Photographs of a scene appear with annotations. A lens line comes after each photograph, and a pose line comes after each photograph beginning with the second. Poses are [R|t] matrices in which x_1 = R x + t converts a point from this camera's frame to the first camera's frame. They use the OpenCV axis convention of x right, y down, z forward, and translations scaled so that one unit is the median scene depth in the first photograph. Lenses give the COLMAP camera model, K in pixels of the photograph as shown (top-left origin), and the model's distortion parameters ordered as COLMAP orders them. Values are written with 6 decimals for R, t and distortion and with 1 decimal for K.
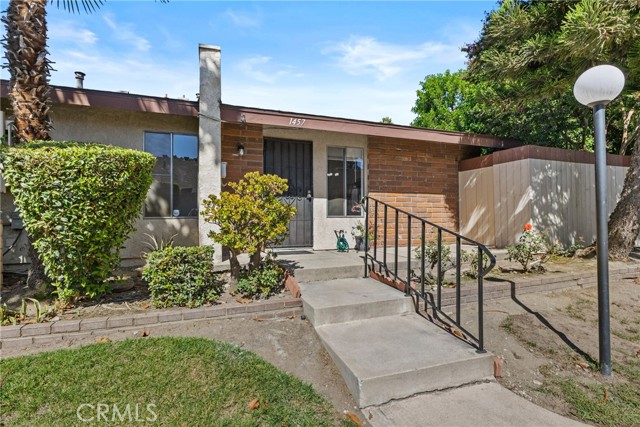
lens RADIAL K [[317.3, 0, 320.0], [0, 317.3, 213.5], [0, 0, 1]] dist [0.003551, -0.000289]
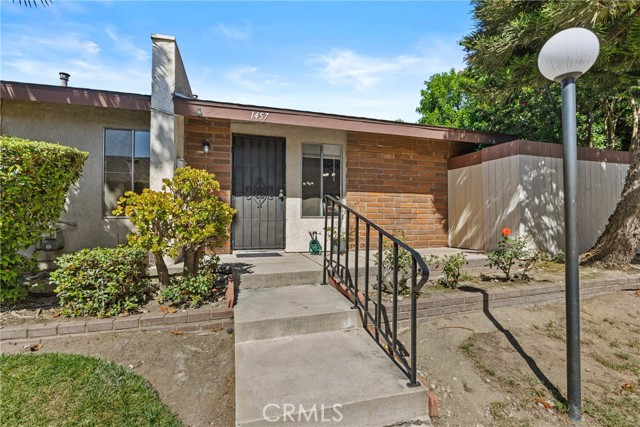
lens RADIAL K [[307.3, 0, 320.0], [0, 307.3, 213.5], [0, 0, 1]] dist [-0.001863, 0.000126]
pose [[0.998424, 0.005219, -0.055875, 0.174632], [-0.005371, 0.999982, -0.002577, 0.001202], [0.055861, 0.002873, 0.998434, 0.115278]]
